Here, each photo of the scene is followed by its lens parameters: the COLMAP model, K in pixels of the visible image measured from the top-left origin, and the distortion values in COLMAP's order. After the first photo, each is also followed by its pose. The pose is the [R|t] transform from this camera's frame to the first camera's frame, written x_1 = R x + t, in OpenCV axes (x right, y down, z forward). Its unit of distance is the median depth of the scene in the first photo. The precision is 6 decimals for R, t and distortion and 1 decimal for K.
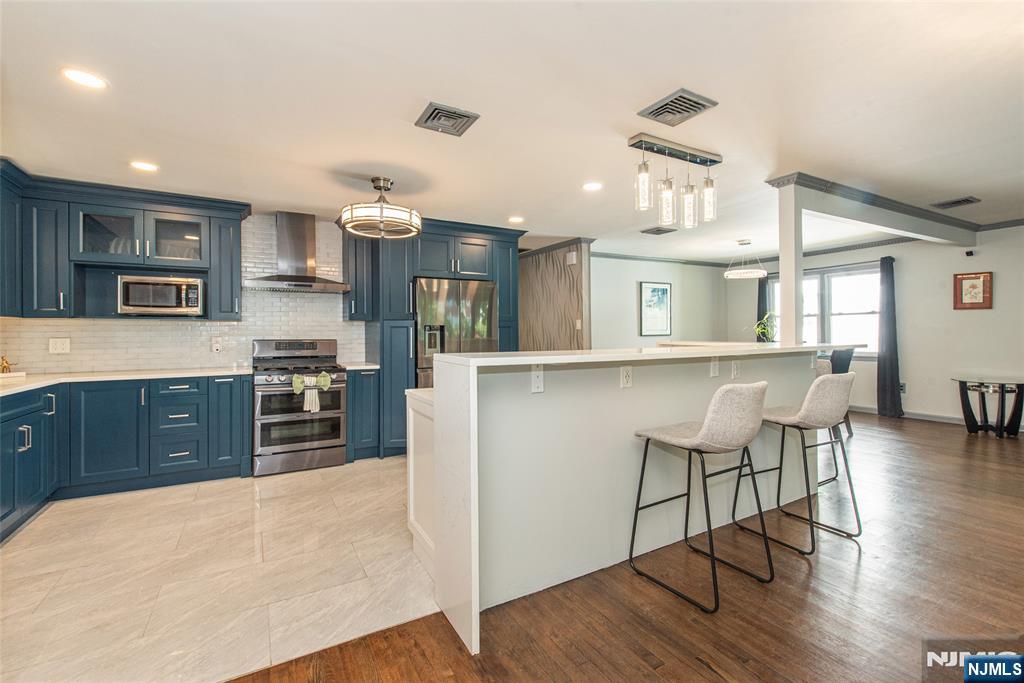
lens RADIAL K [[448.6, 0, 510.6], [0, 448.6, 332.6], [0, 0, 1]] dist [-0.000337, -0.000074]
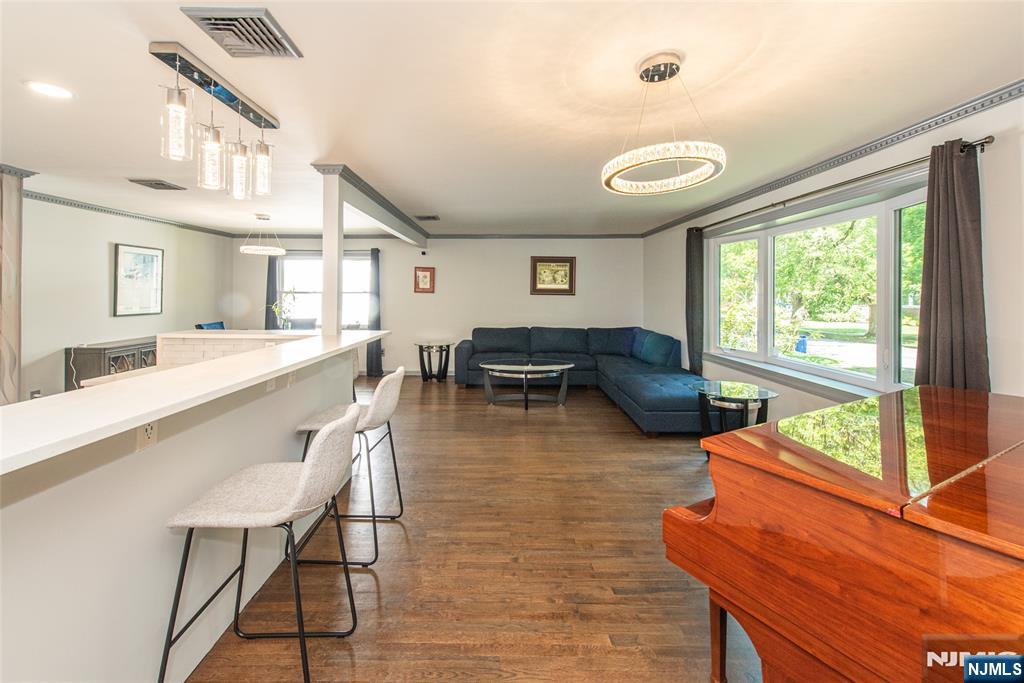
lens RADIAL K [[417.0, 0, 500.6], [0, 417.0, 288.9], [0, 0, 1]] dist [-0.004208, -0.000684]
pose [[0.486753, 0.020620, 0.873296, 0.001652], [-0.006907, 0.999781, -0.019757, -0.061284], [-0.873512, 0.003585, 0.486789, 0.231281]]
